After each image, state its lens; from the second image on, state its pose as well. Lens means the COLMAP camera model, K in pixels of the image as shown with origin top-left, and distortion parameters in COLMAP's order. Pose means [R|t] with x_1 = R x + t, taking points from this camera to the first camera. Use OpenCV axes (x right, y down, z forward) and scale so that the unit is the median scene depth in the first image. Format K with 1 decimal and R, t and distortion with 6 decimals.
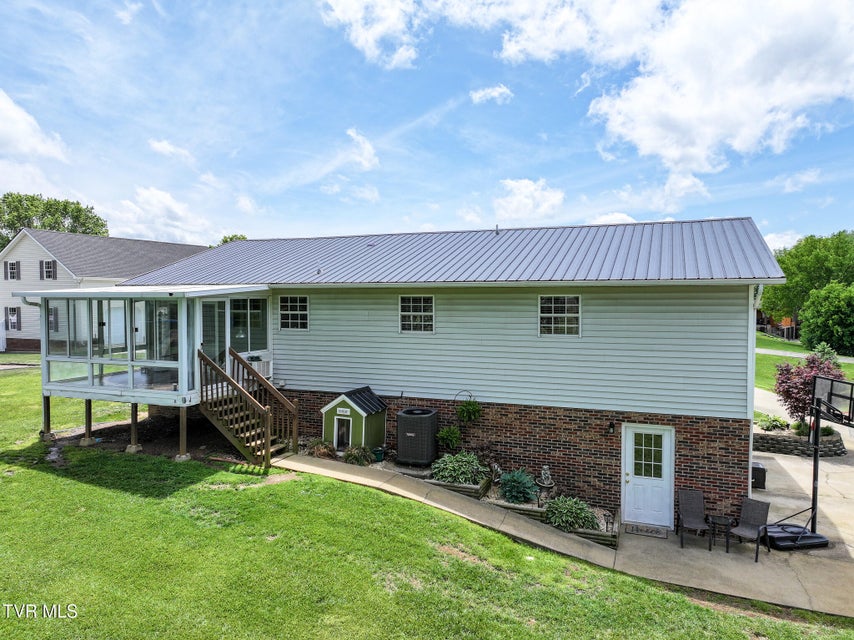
lens RADIAL K [[600.0, 0, 427.0], [0, 600.0, 320.0], [0, 0, 1]] dist [0.012272, 0.006268]
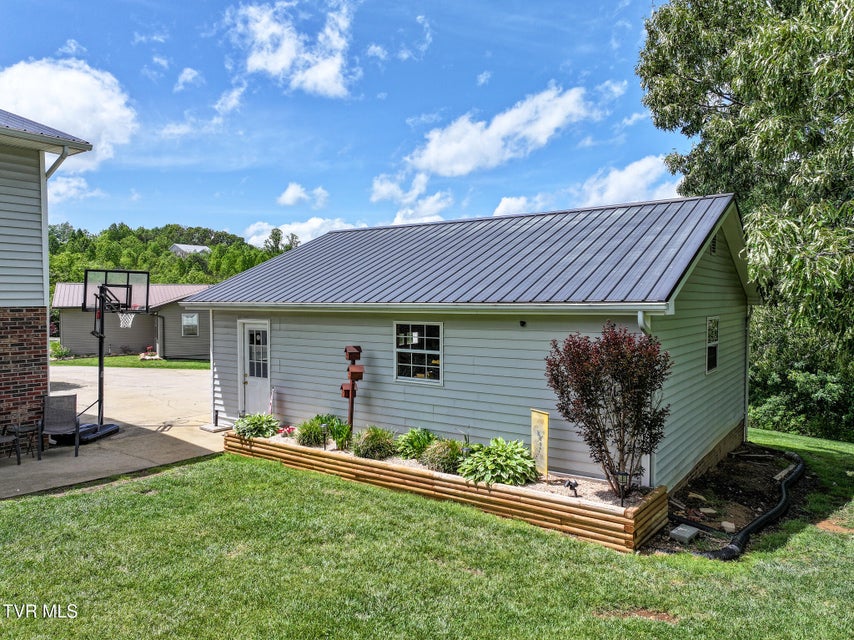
lens RADIAL K [[600.0, 0, 427.0], [0, 600.0, 320.0], [0, 0, 1]] dist [0.012272, 0.006268]
pose [[0.240126, -0.032798, 0.970188, -0.161039], [0.039322, 0.998937, 0.024037, 0.165970], [-0.969945, 0.032377, 0.241160, 0.229417]]
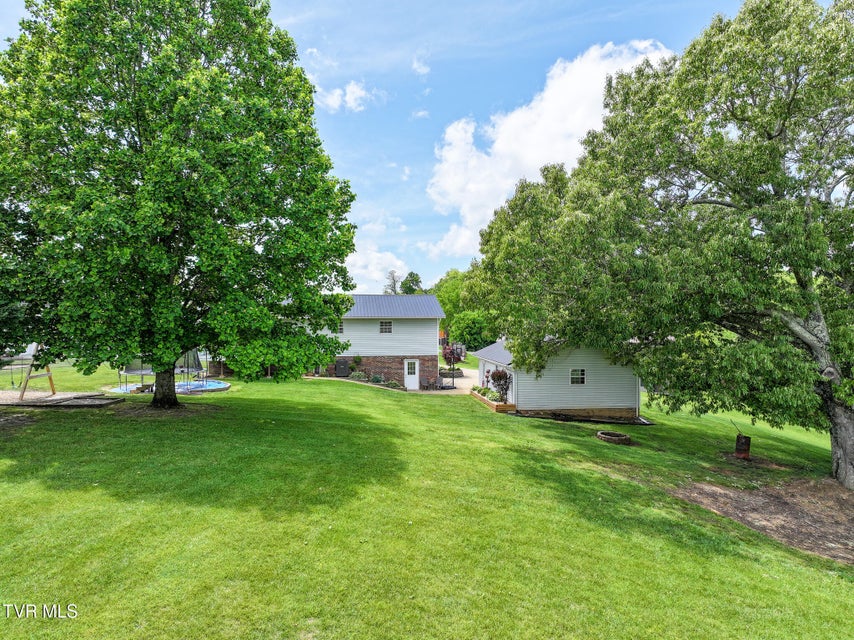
lens RADIAL K [[600.0, 0, 427.0], [0, 600.0, 320.0], [0, 0, 1]] dist [0.012272, 0.006268]
pose [[0.868188, -0.002288, 0.496231, -1.181723], [0.016509, 0.999569, -0.024274, 0.035477], [-0.495961, 0.029267, 0.867851, -1.898359]]
